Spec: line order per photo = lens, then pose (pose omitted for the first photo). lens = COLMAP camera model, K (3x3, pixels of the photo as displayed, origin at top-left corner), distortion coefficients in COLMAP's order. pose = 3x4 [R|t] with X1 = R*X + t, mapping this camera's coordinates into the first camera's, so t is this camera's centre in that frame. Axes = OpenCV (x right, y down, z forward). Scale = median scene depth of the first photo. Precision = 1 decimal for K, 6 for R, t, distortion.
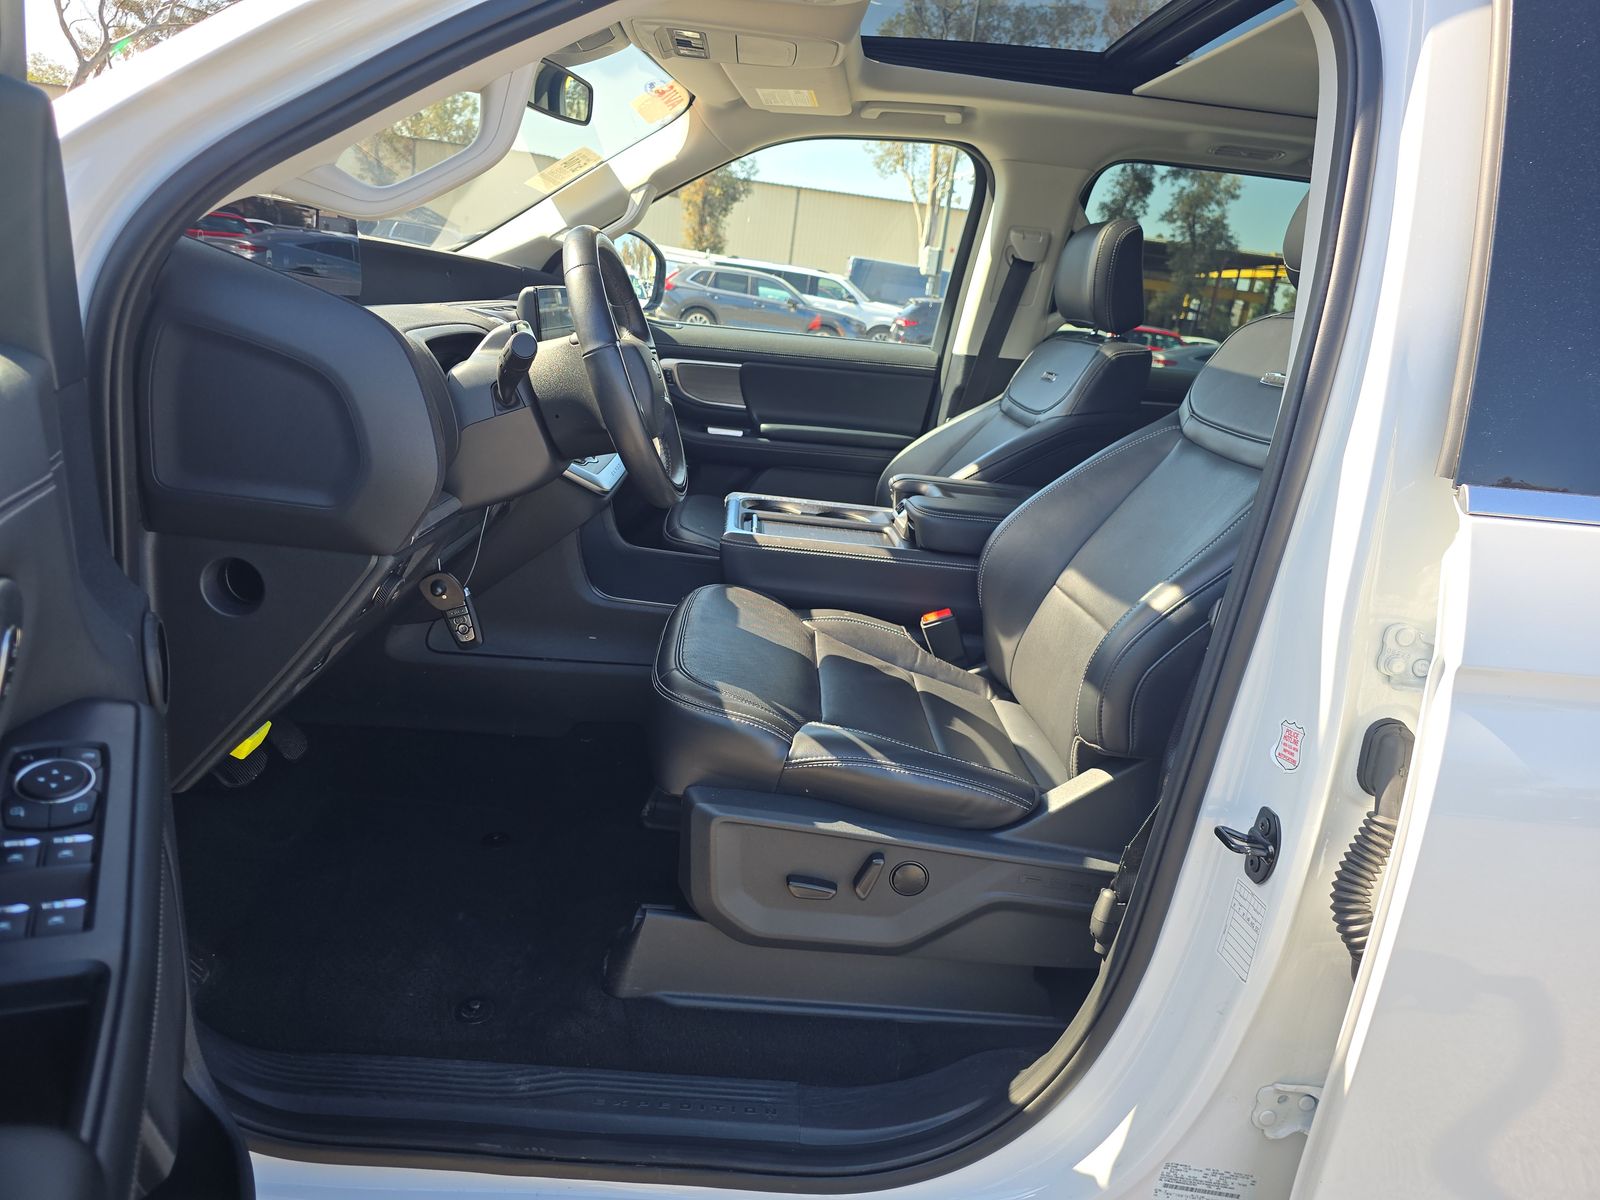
lens RADIAL K [[1085.3, 0, 796.1], [0, 1085.3, 606.9], [0, 0, 1]] dist [0.002681, -0.003153]
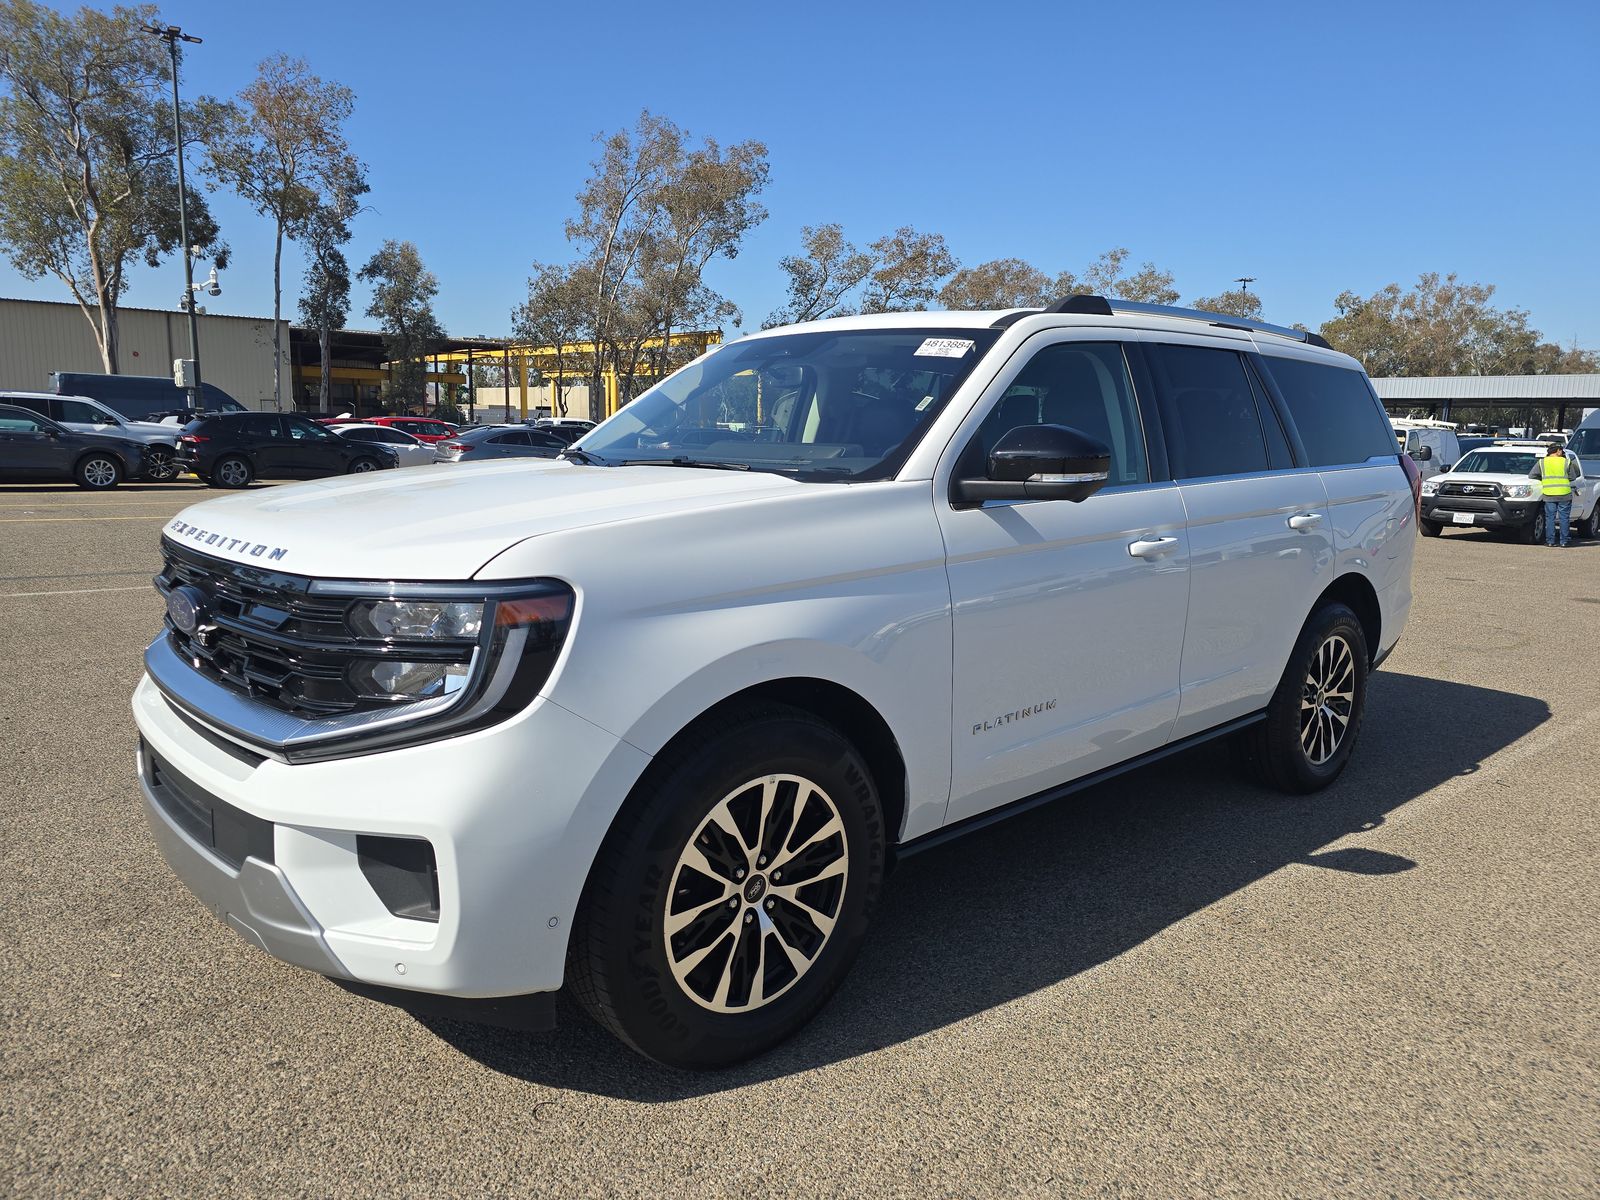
lens RADIAL K [[1085.3, 0, 805.4], [0, 1085.3, 605.1], [0, 0, 1]] dist [0.002681, -0.003153]
pose [[0.699383, -0.222209, 0.679328, -0.142975], [0.266213, 0.963044, 0.040941, -0.016748], [-0.663320, 0.152213, 0.732692, -0.005556]]
